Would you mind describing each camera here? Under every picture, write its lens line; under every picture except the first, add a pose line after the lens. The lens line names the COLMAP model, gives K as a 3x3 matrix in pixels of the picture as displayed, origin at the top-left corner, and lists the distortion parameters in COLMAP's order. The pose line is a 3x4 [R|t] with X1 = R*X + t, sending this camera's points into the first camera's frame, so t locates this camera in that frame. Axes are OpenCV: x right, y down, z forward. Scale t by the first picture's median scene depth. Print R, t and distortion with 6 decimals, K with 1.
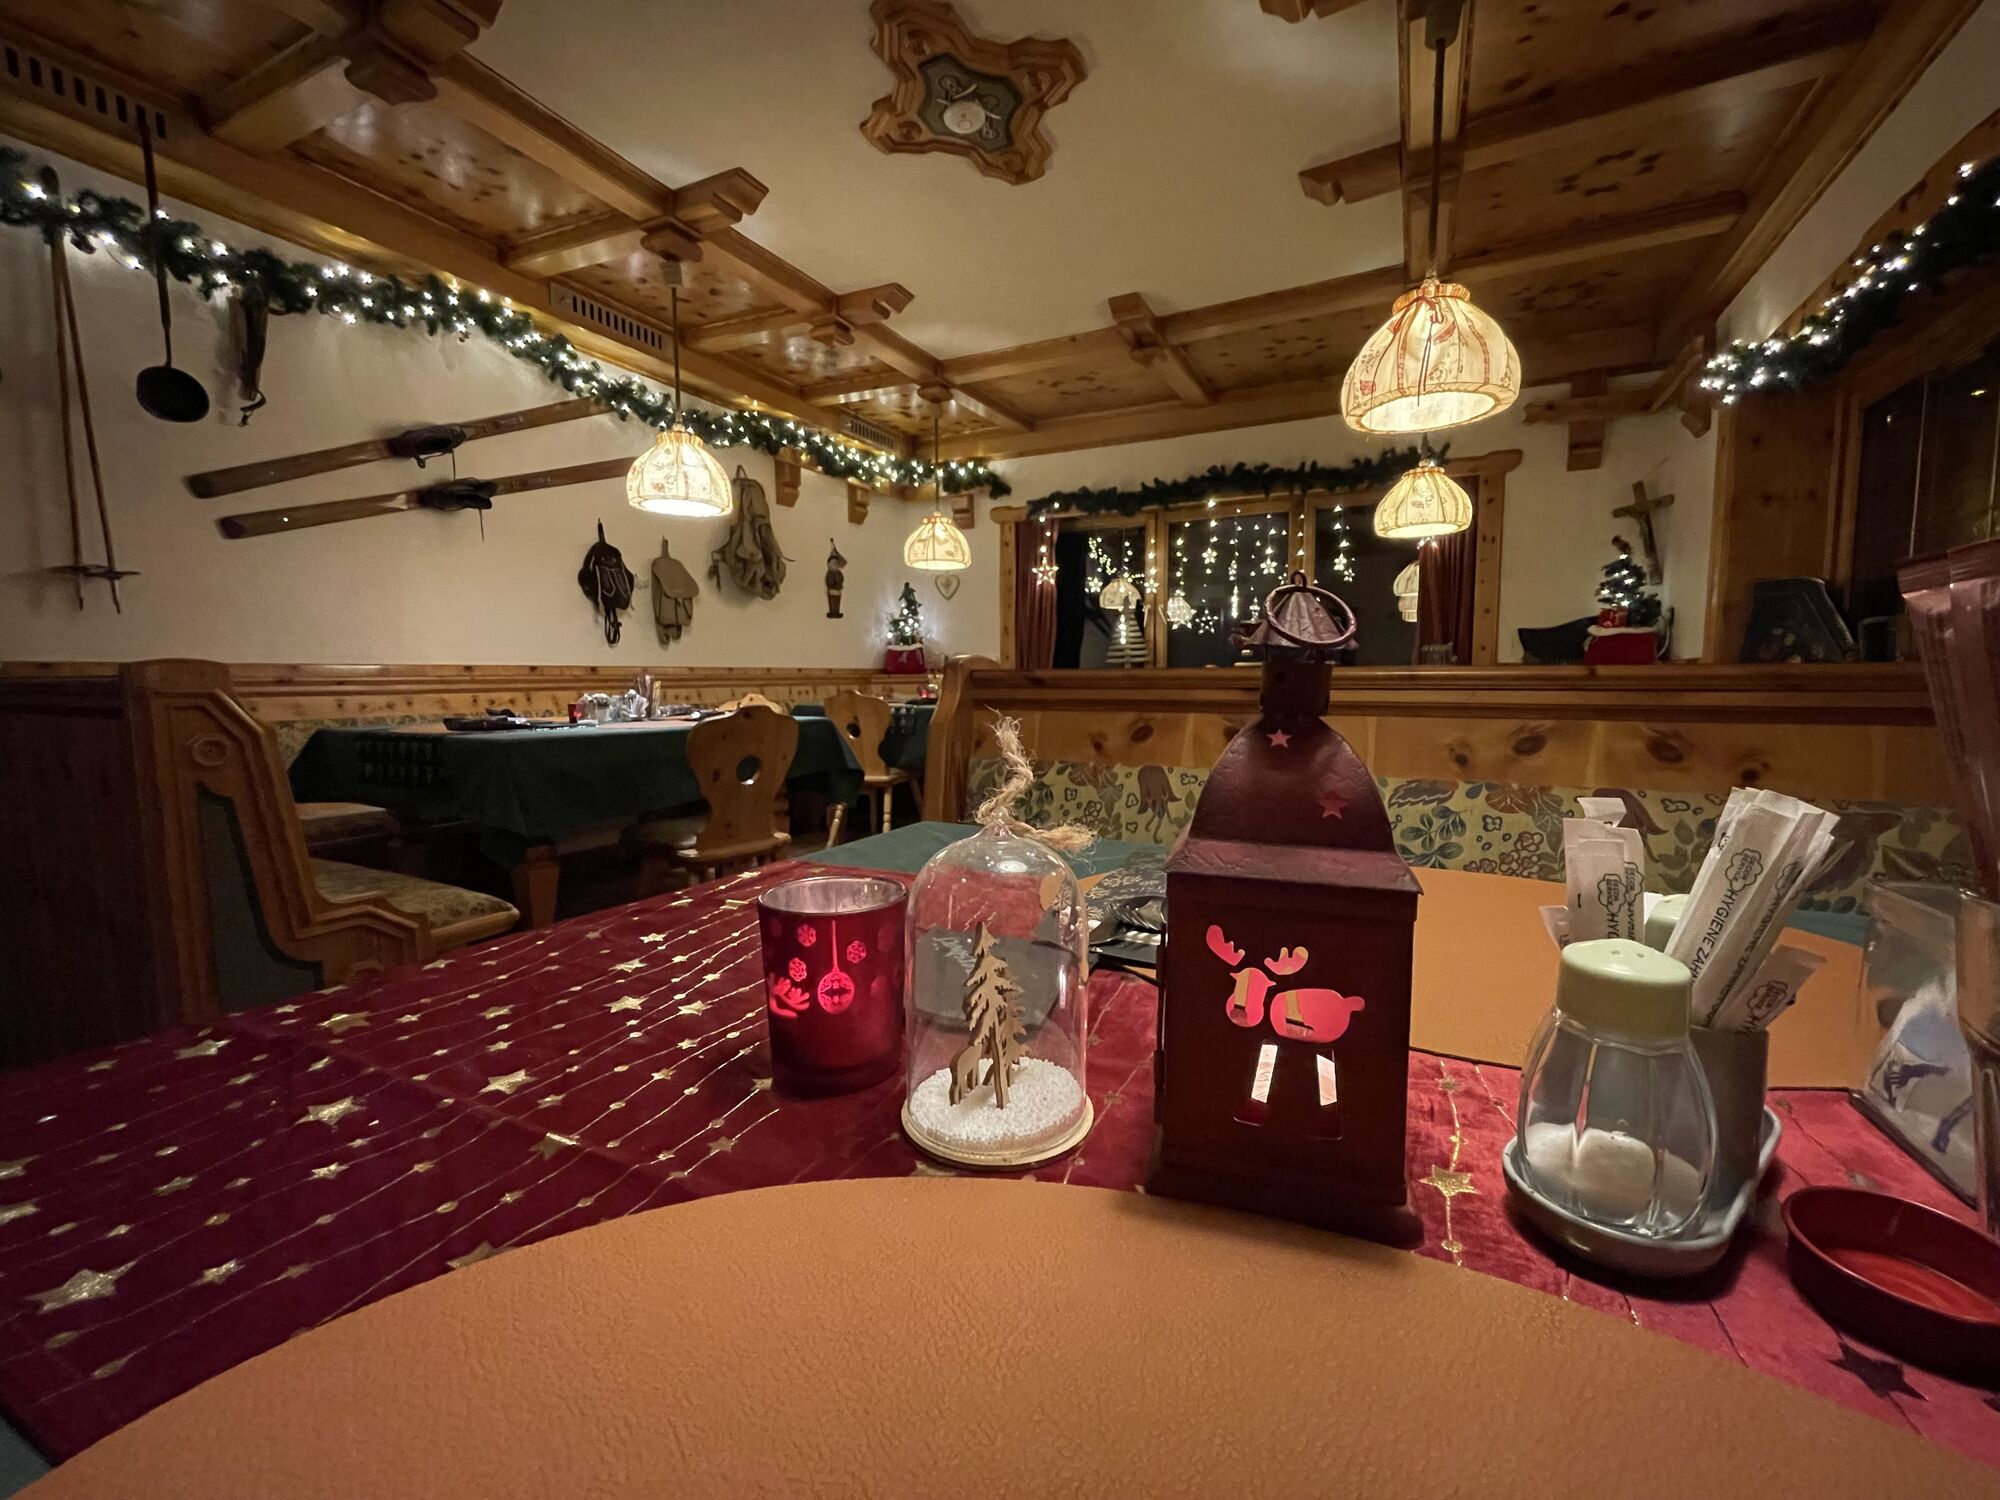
lens RADIAL K [[817.7, 0, 1009.1], [0, 817.7, 746.7], [0, 0, 1]] dist [-0.002780, -0.000679]
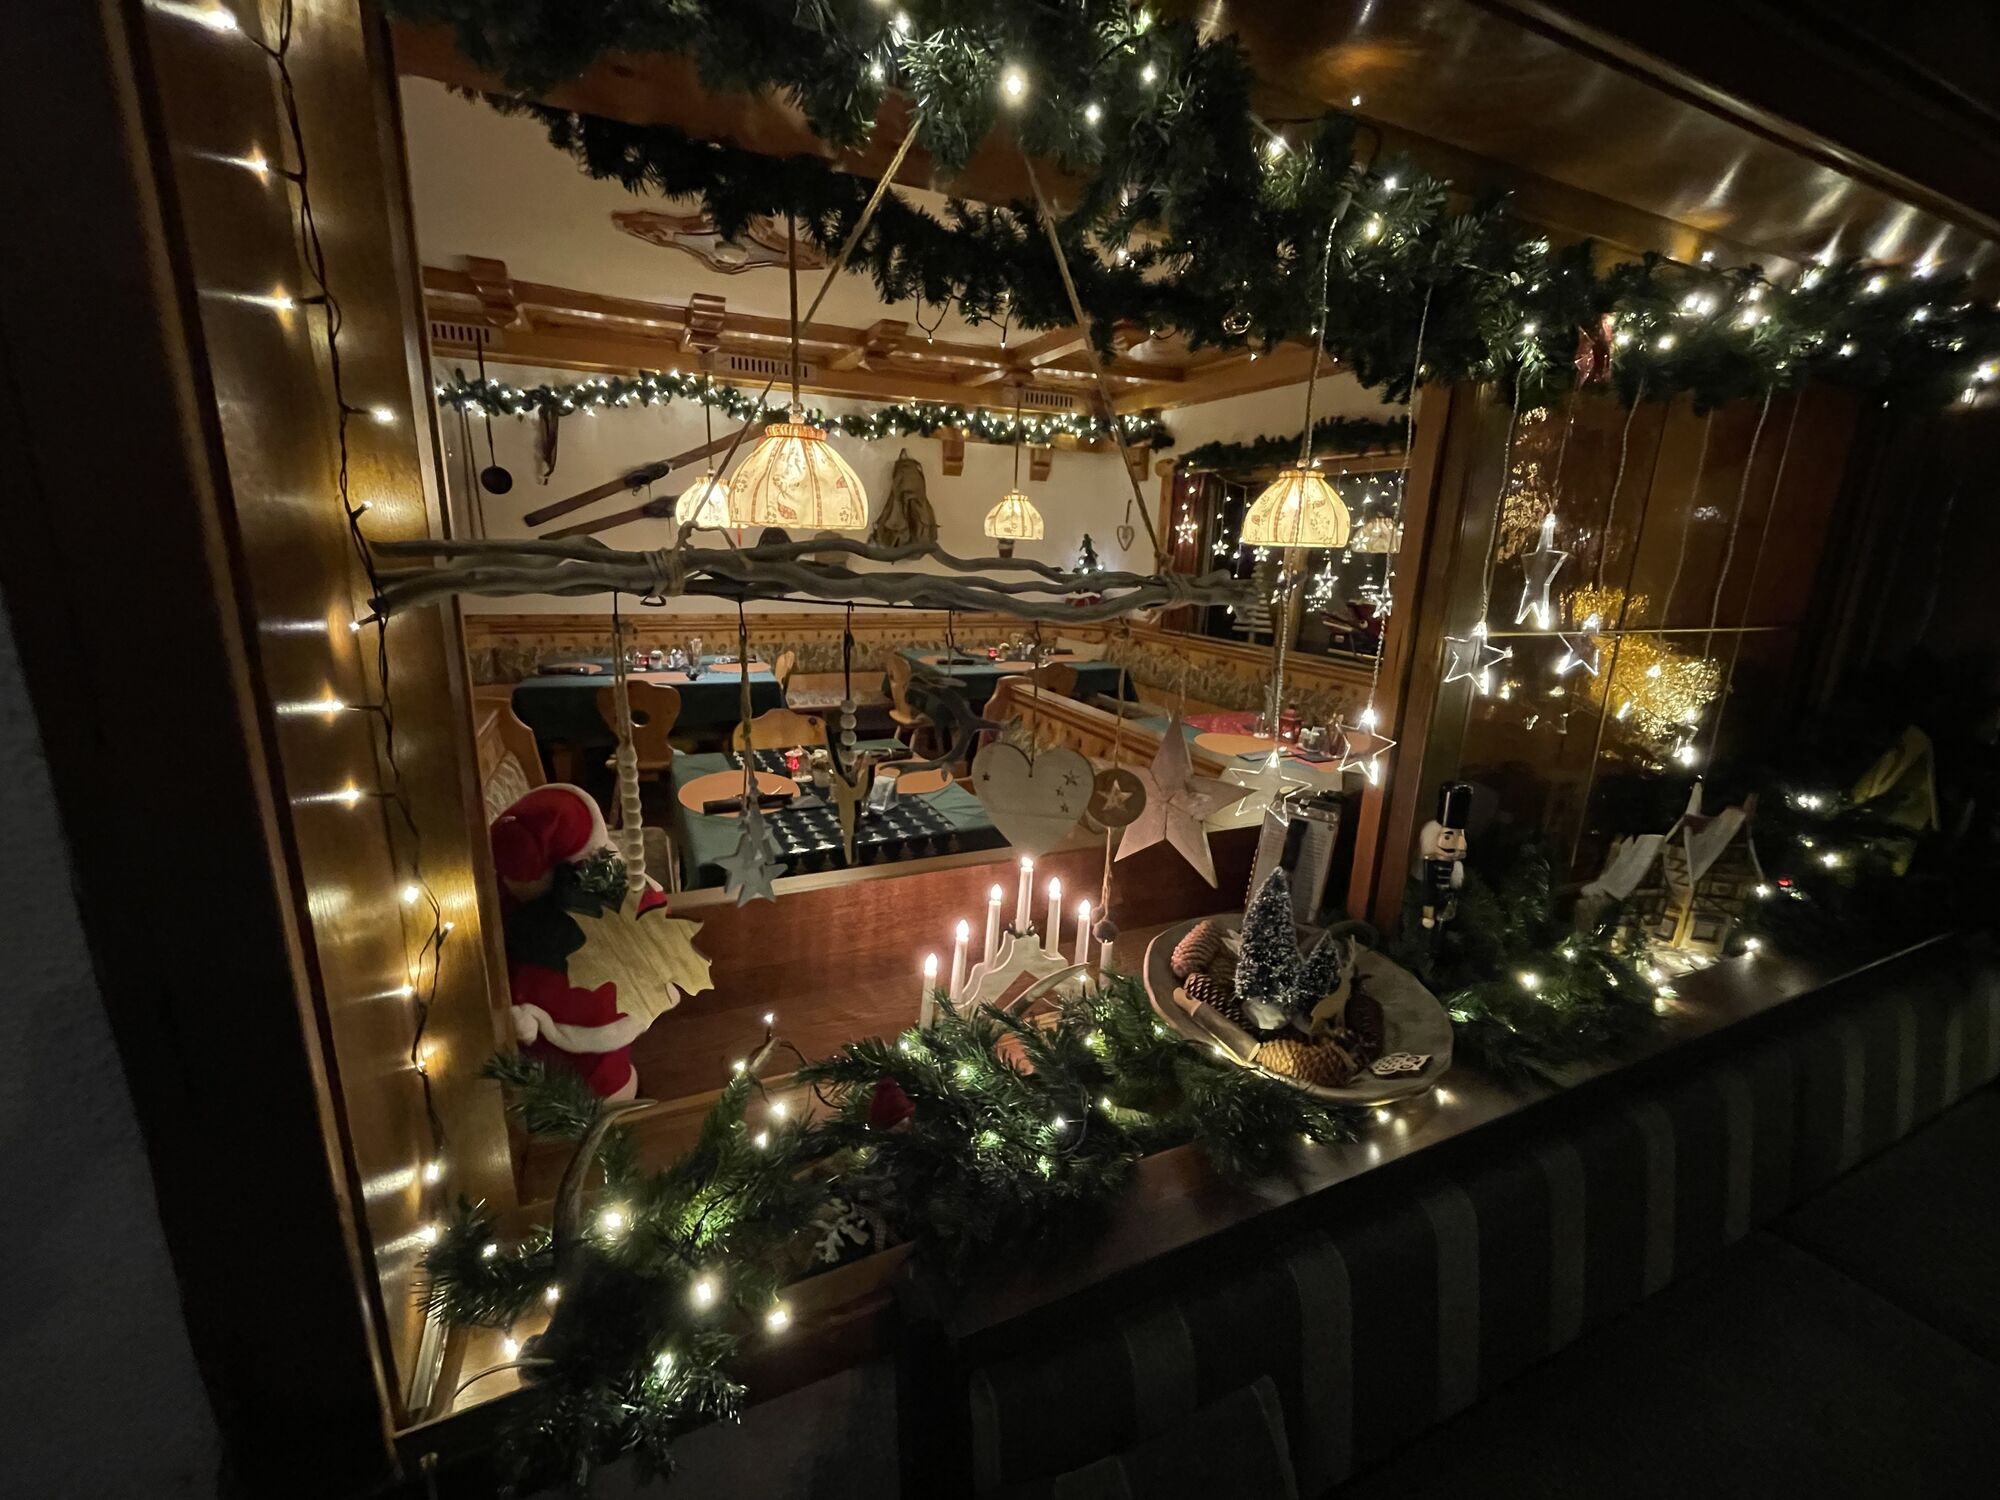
lens RADIAL K [[817.7, 0, 993.8], [0, 817.7, 748.6], [0, 0, 1]] dist [-0.002780, -0.000679]
pose [[0.769750, 0.183027, -0.611544, 0.577970], [-0.091861, 0.979803, 0.177617, -0.124873], [0.631701, -0.080544, 0.771016, 0.093044]]
